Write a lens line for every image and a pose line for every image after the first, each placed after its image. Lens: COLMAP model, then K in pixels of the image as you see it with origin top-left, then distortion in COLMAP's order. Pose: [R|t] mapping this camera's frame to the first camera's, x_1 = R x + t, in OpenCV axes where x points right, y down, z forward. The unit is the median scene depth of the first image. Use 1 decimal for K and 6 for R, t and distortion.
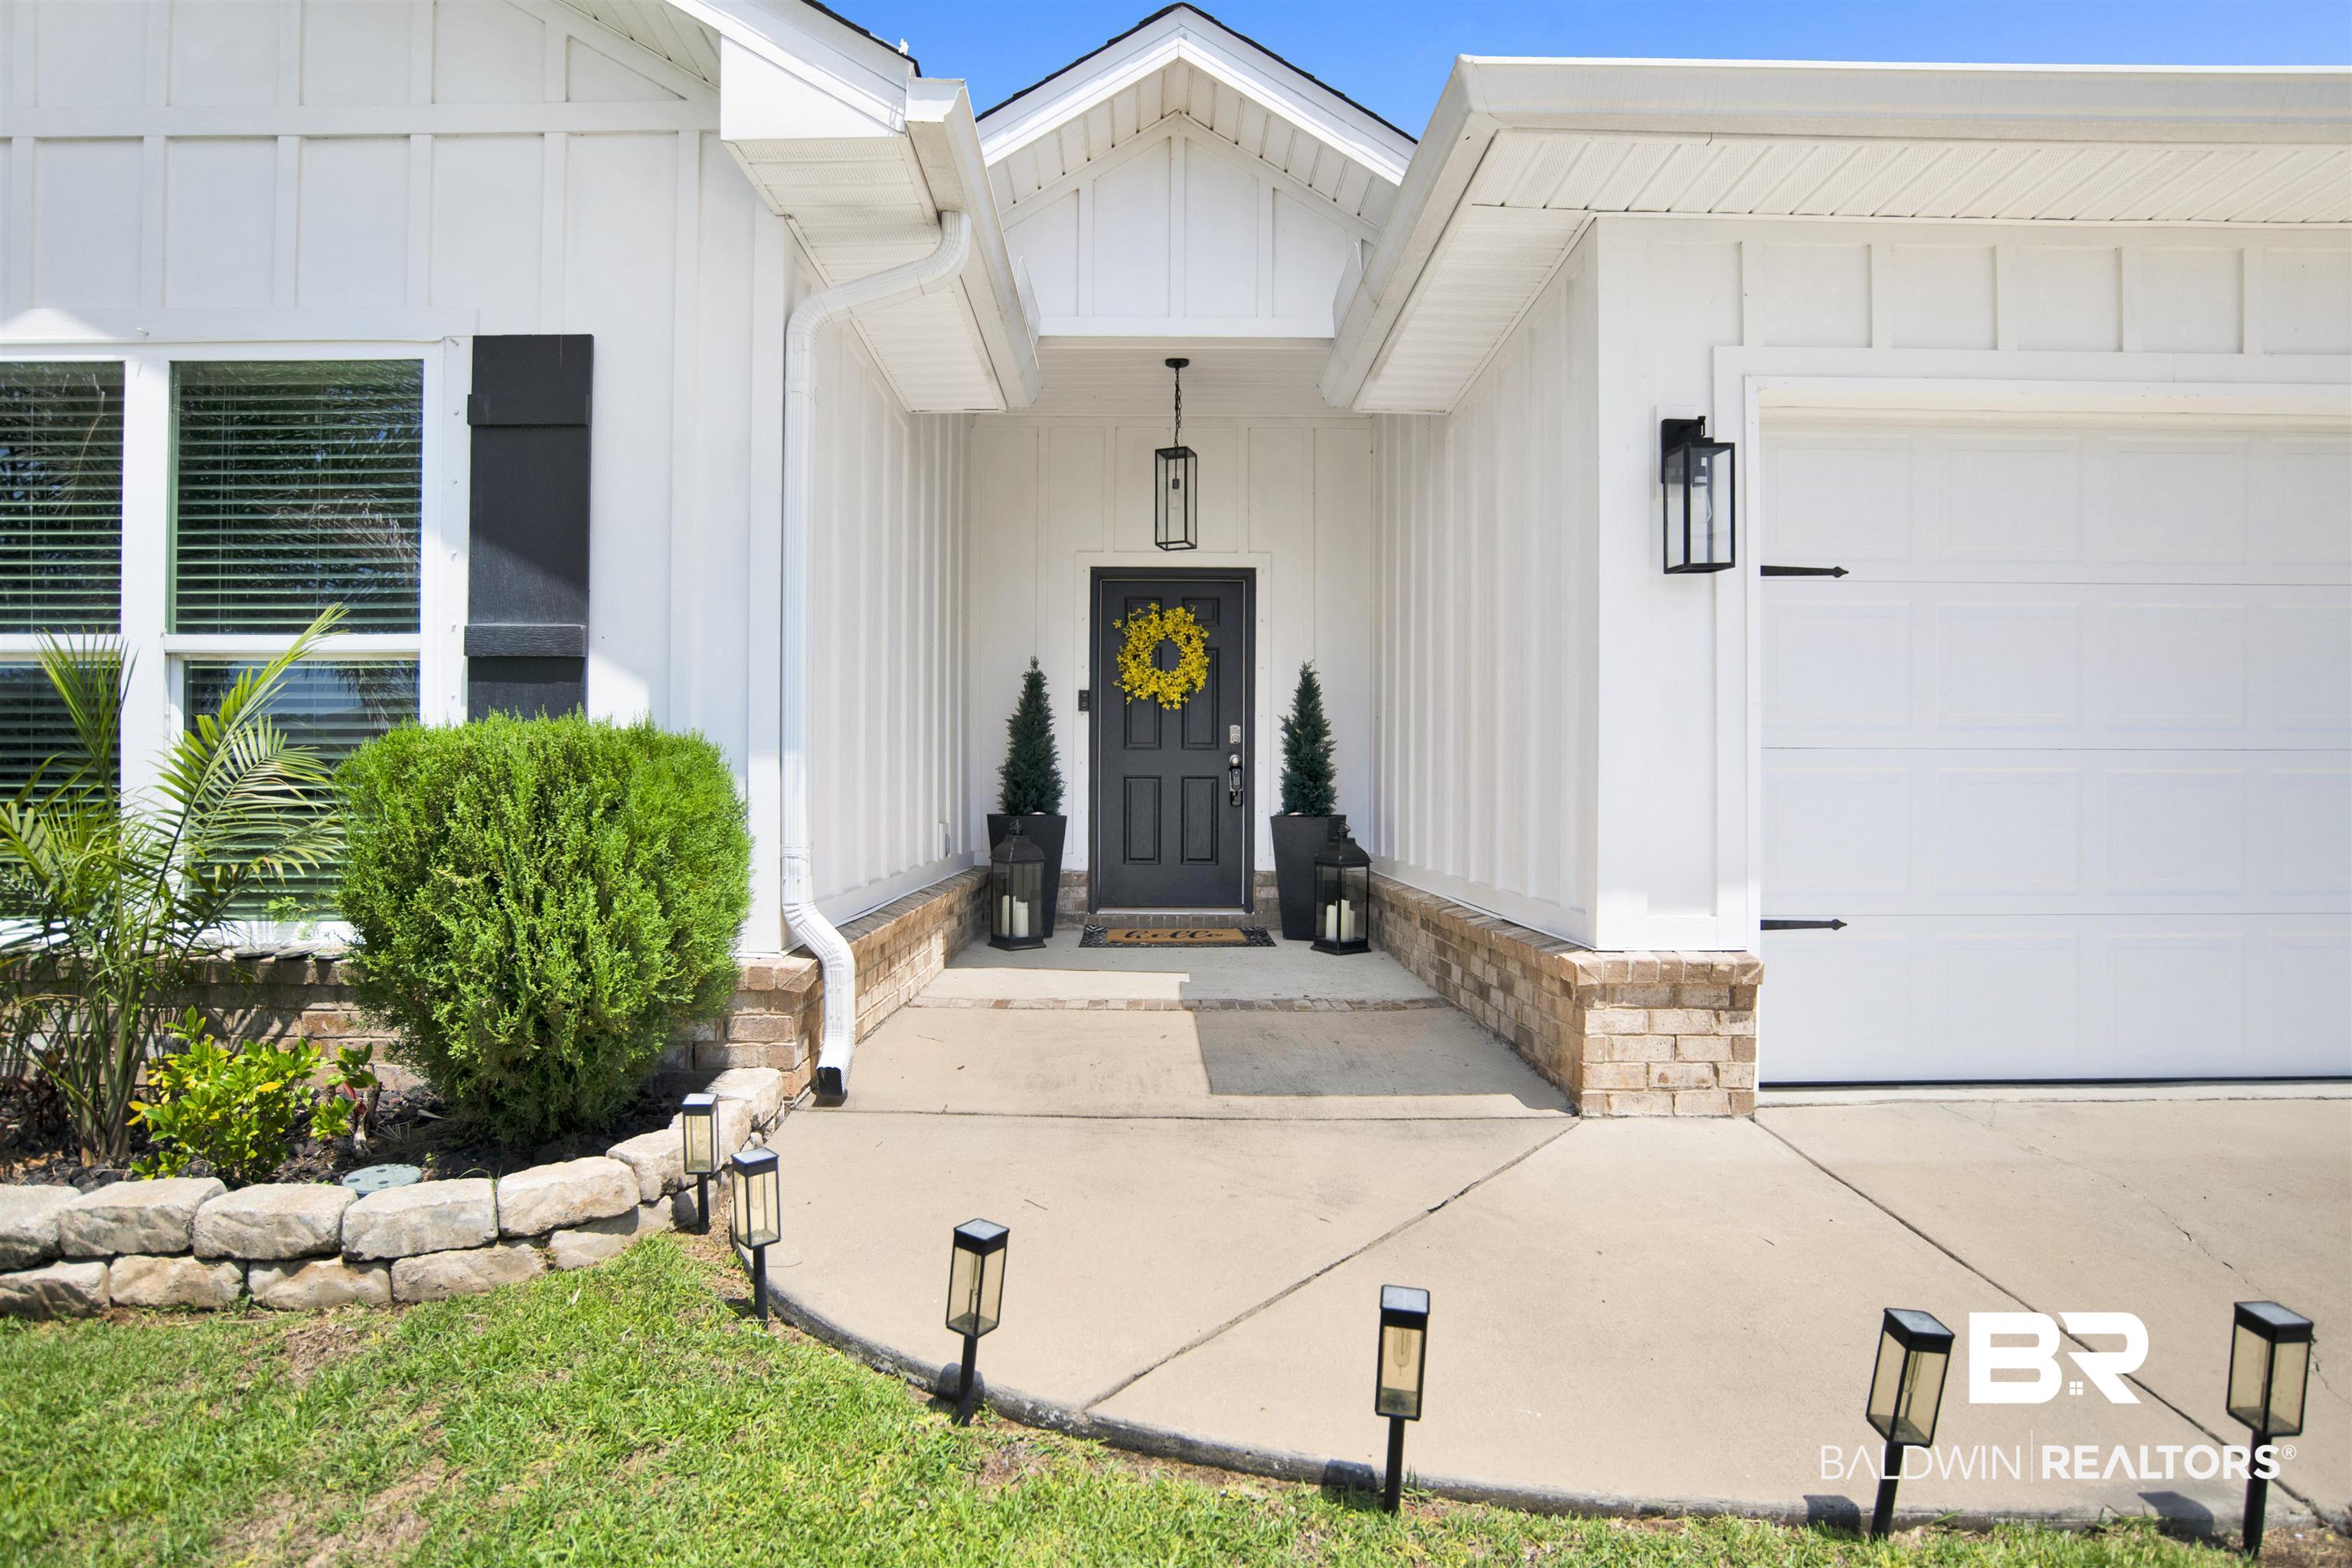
lens RADIAL K [[1238.9, 0, 1178.6], [0, 1238.9, 781.7], [0, 0, 1]] dist [-0.065510, 0.019041]
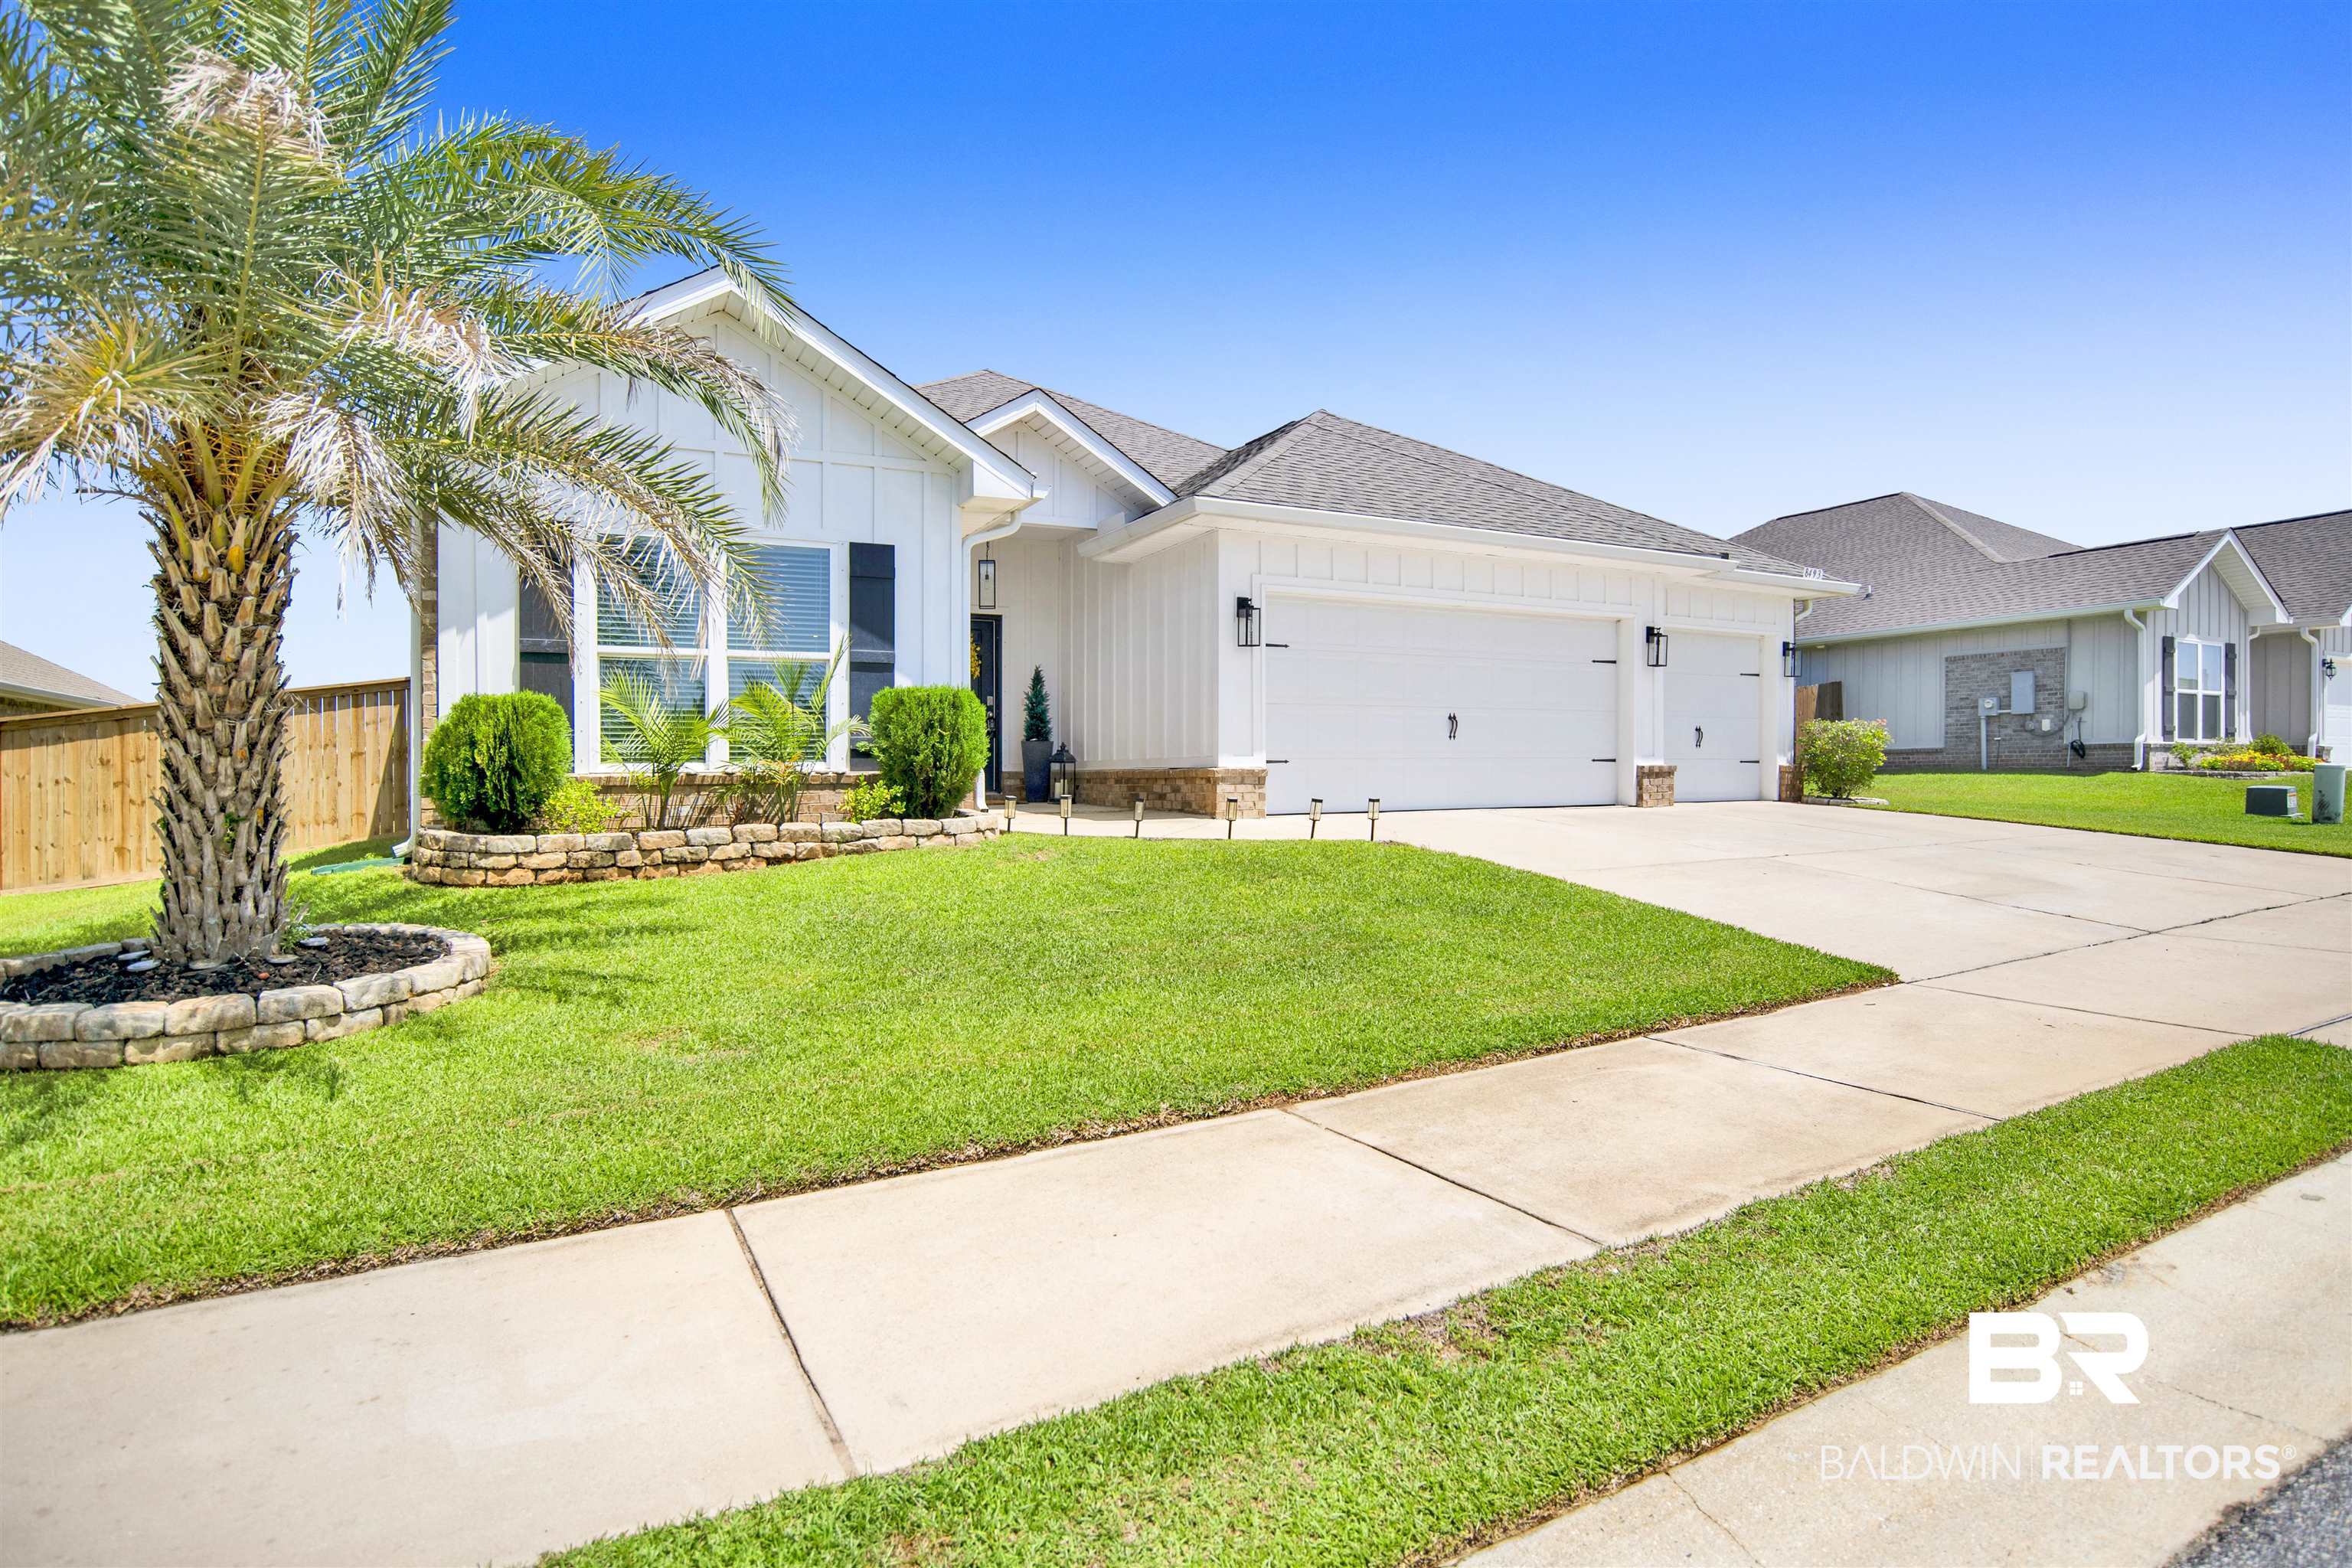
lens RADIAL K [[1238.9, 0, 1173.3], [0, 1238.9, 780.2], [0, 0, 1]] dist [-0.065510, 0.019041]
pose [[0.899784, -0.012368, 0.436160, -1.134098], [0.006488, 0.999867, 0.014968, 0.122041], [-0.436287, -0.010638, 0.899745, -1.774046]]
